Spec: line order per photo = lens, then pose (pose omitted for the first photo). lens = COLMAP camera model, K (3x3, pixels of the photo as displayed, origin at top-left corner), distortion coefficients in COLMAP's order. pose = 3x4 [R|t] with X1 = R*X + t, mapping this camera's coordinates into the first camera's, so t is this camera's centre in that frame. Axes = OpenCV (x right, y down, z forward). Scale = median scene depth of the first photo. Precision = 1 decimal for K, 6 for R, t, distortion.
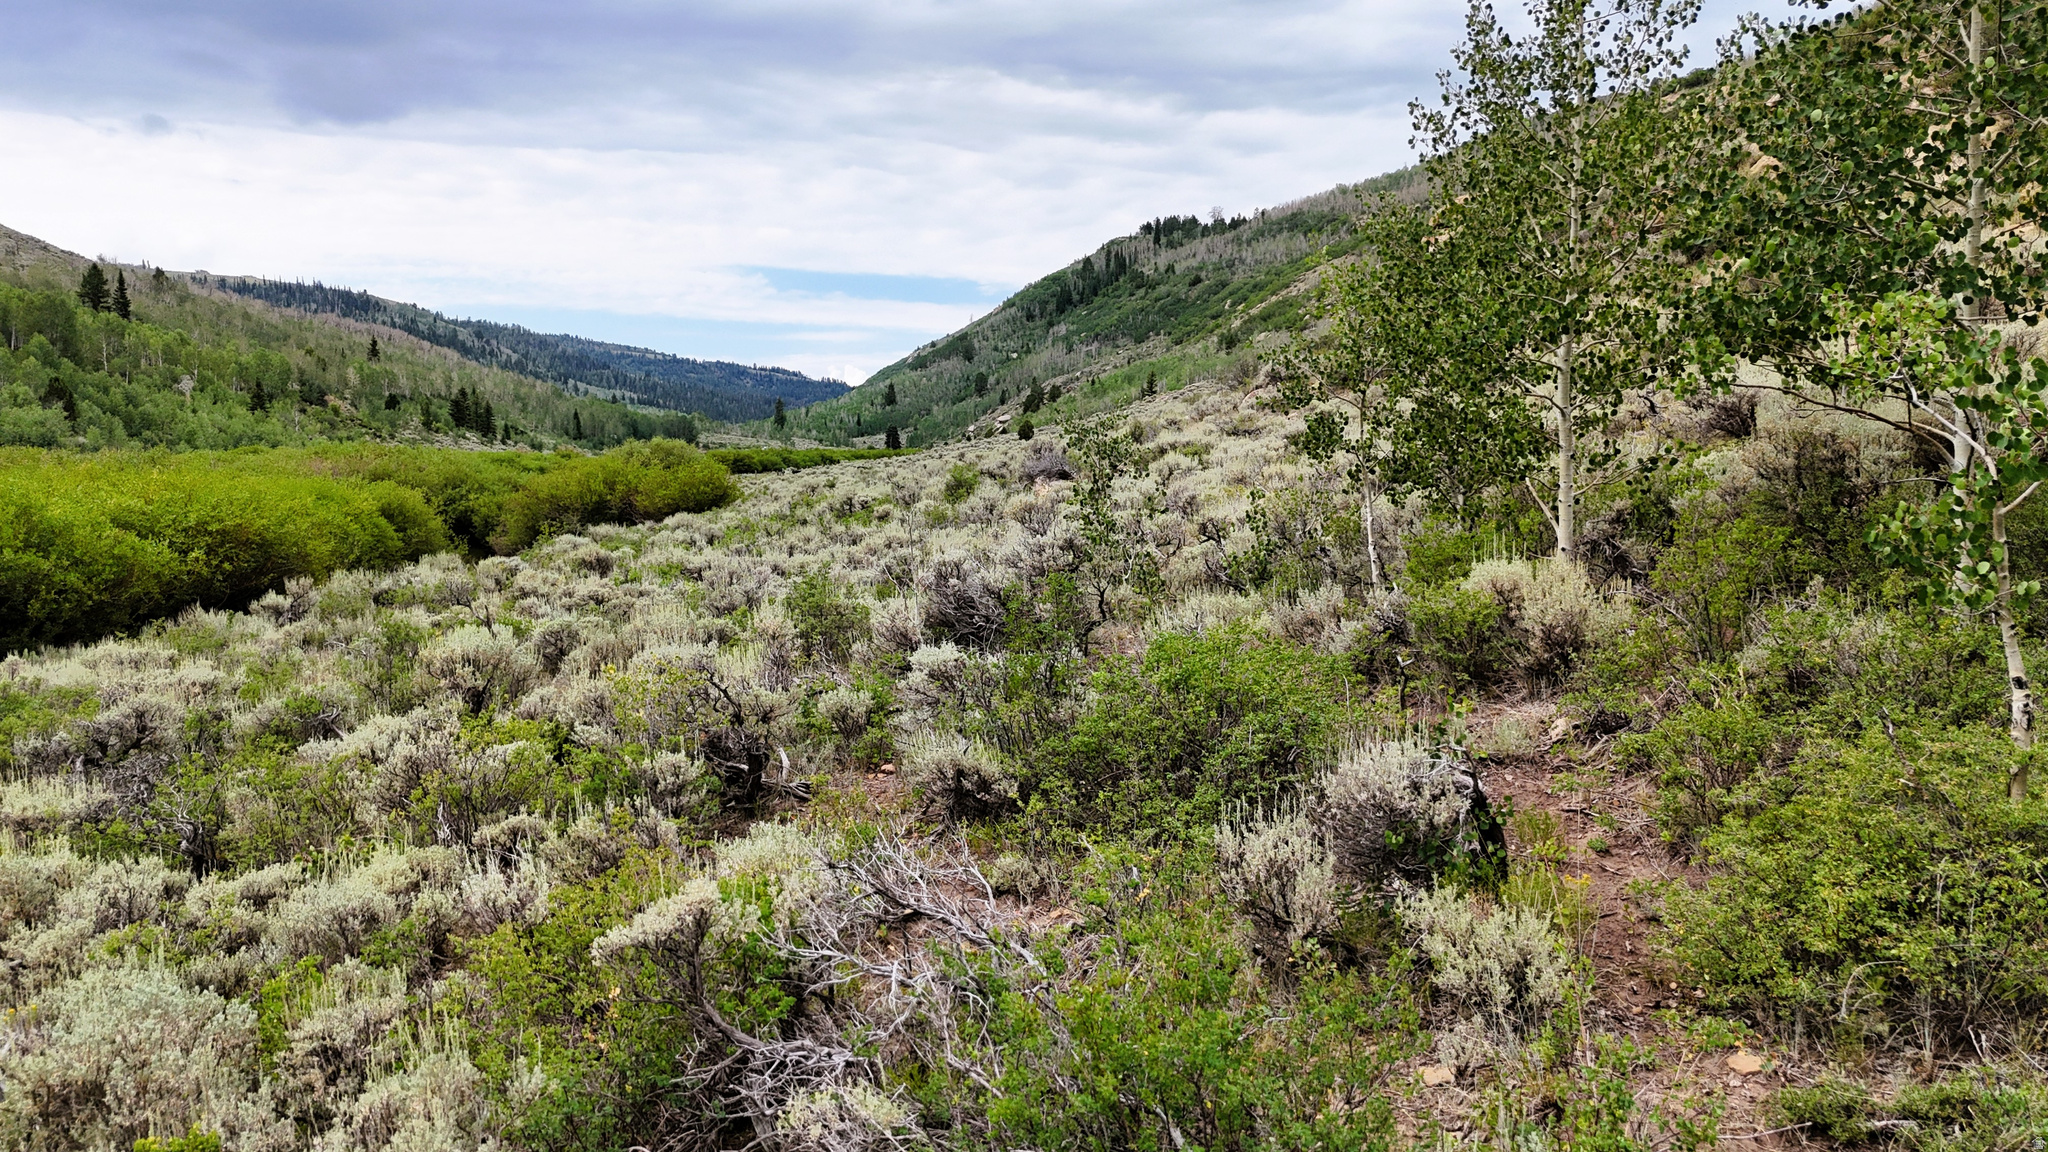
lens RADIAL K [[1531.3, 0, 1021.8], [0, 1531.3, 580.0], [0, 0, 1]] dist [0.060220, -0.042058]
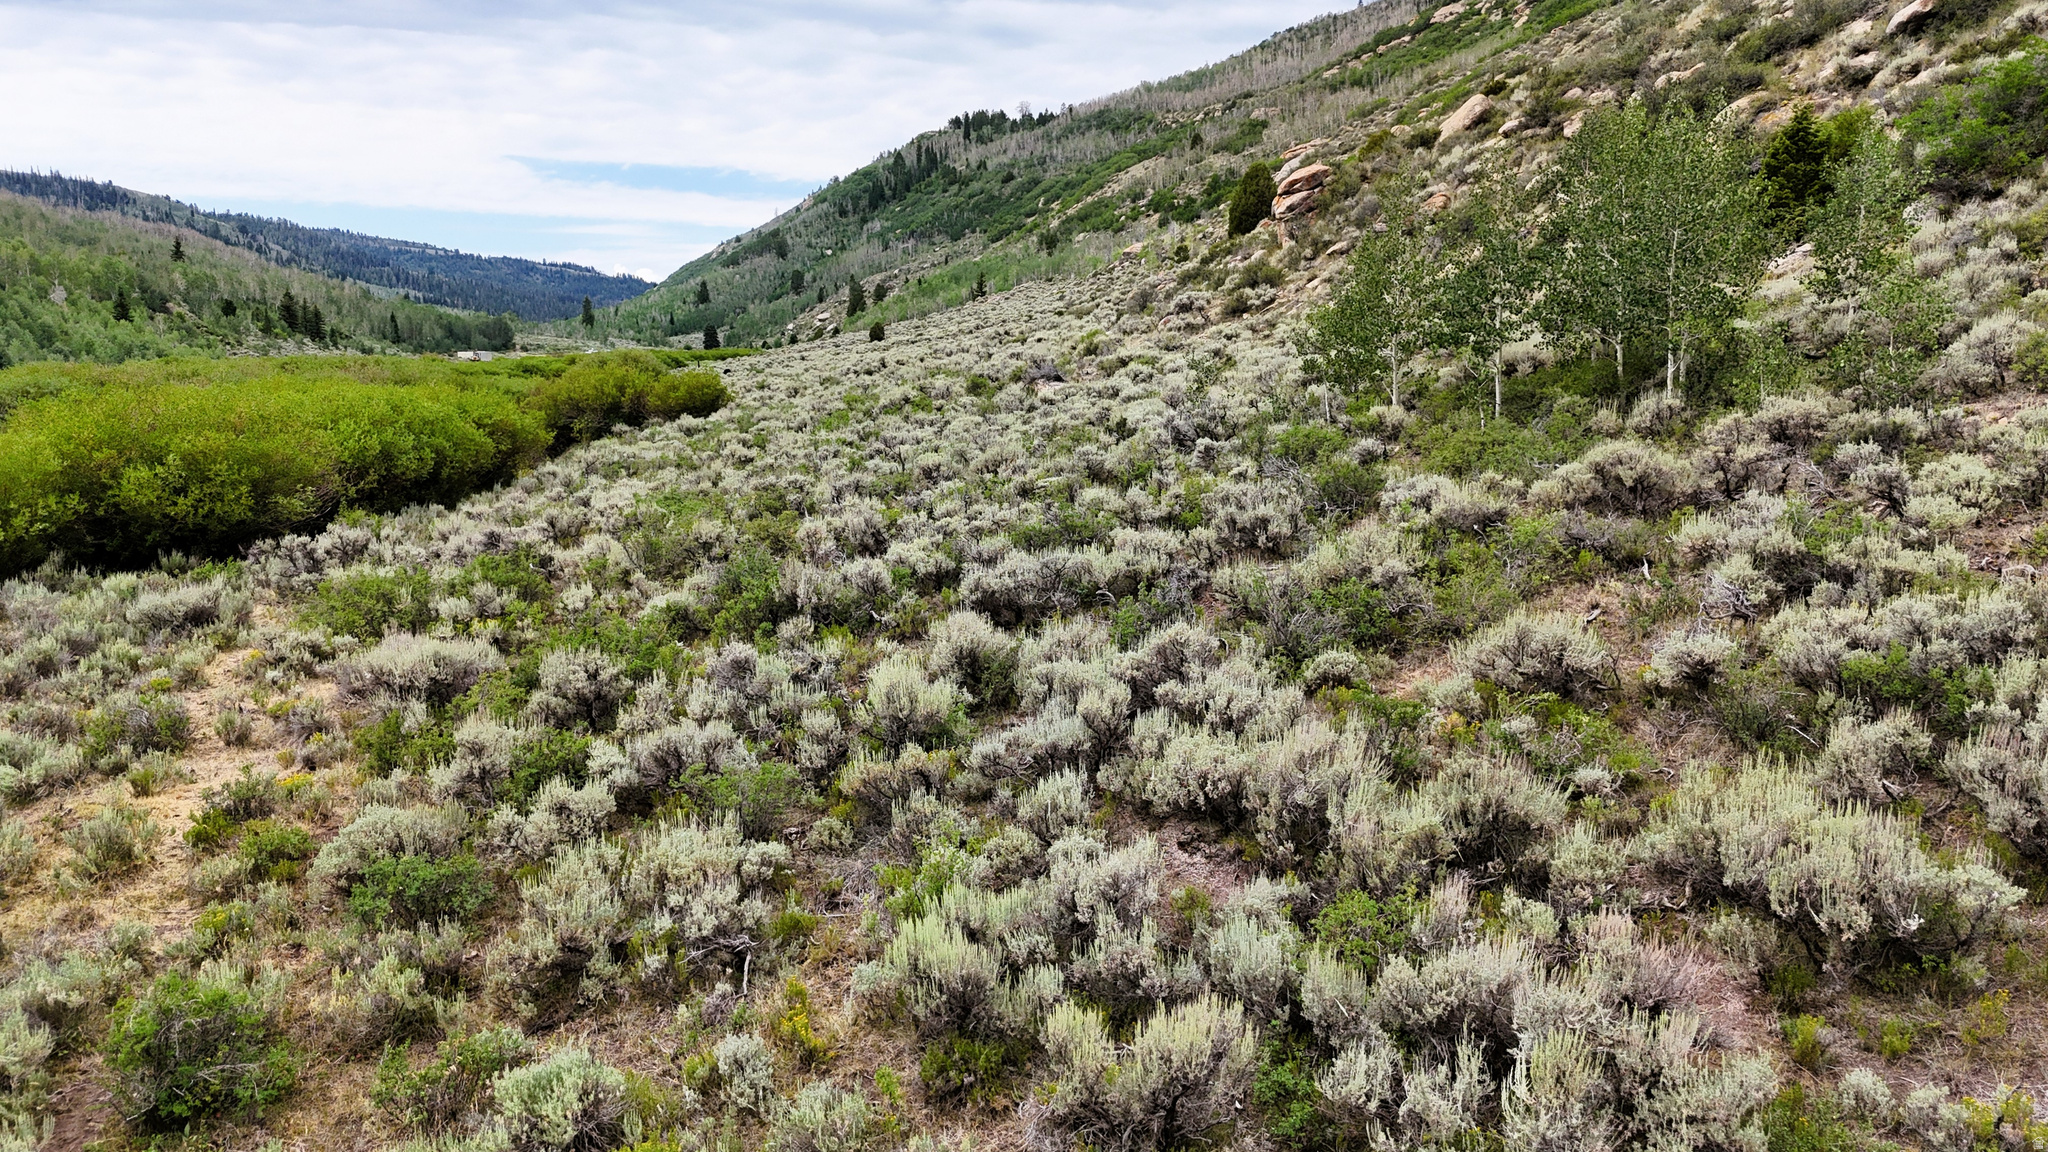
lens RADIAL K [[1531.3, 0, 1032.4], [0, 1531.3, 595.5], [0, 0, 1]] dist [0.060220, -0.042058]
pose [[0.991083, -0.034185, 0.128790, -0.194445], [0.024209, 0.996640, 0.078245, 0.026062], [-0.131032, -0.074429, 0.988580, -0.494287]]
